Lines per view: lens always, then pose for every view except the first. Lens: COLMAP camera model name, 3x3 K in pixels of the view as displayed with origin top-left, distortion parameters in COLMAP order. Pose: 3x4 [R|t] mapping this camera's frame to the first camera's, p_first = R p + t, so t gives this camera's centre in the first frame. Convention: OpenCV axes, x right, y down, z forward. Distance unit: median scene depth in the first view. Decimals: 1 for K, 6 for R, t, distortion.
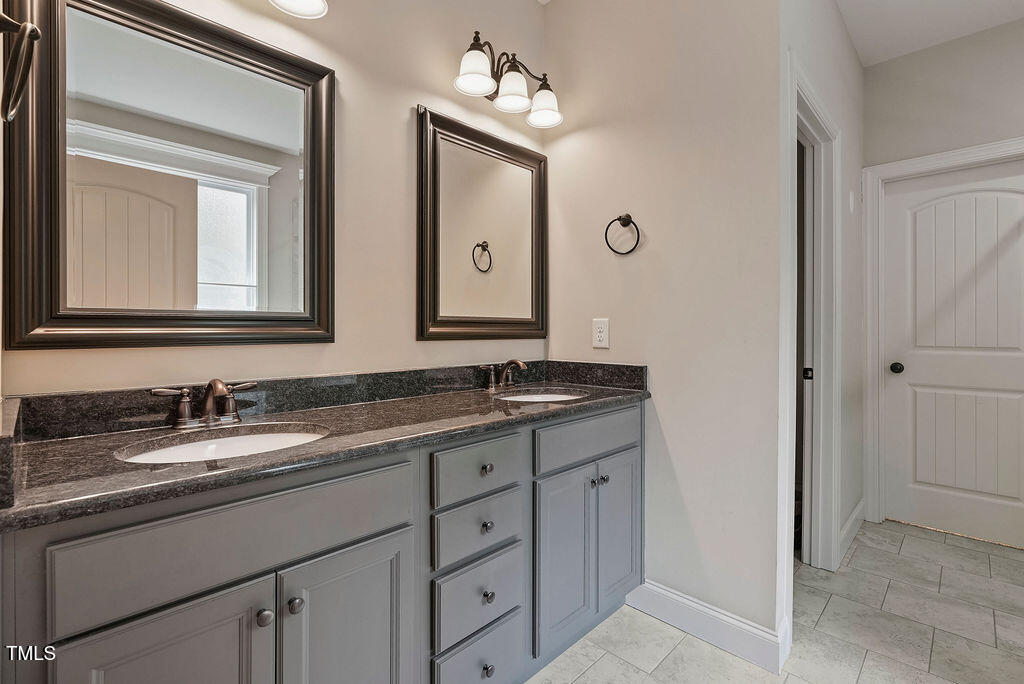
lens RADIAL K [[465.0, 0, 516.3], [0, 465.0, 327.4], [0, 0, 1]] dist [-0.010961, 0.004423]
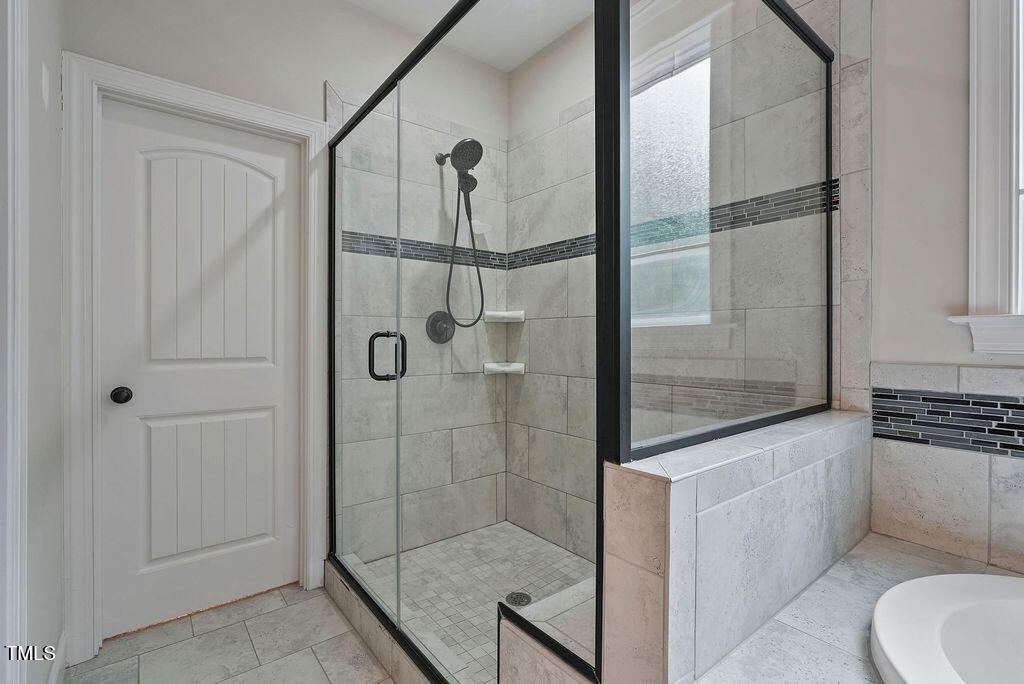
lens RADIAL K [[465.0, 0, 512.0], [0, 465.0, 341.2], [0, 0, 1]] dist [-0.010961, 0.004423]
pose [[0.130545, 0.000108, 0.991442, 0.264215], [0.002289, 0.999997, -0.000411, 0.014262], [-0.991440, 0.002323, 0.130544, 0.387733]]
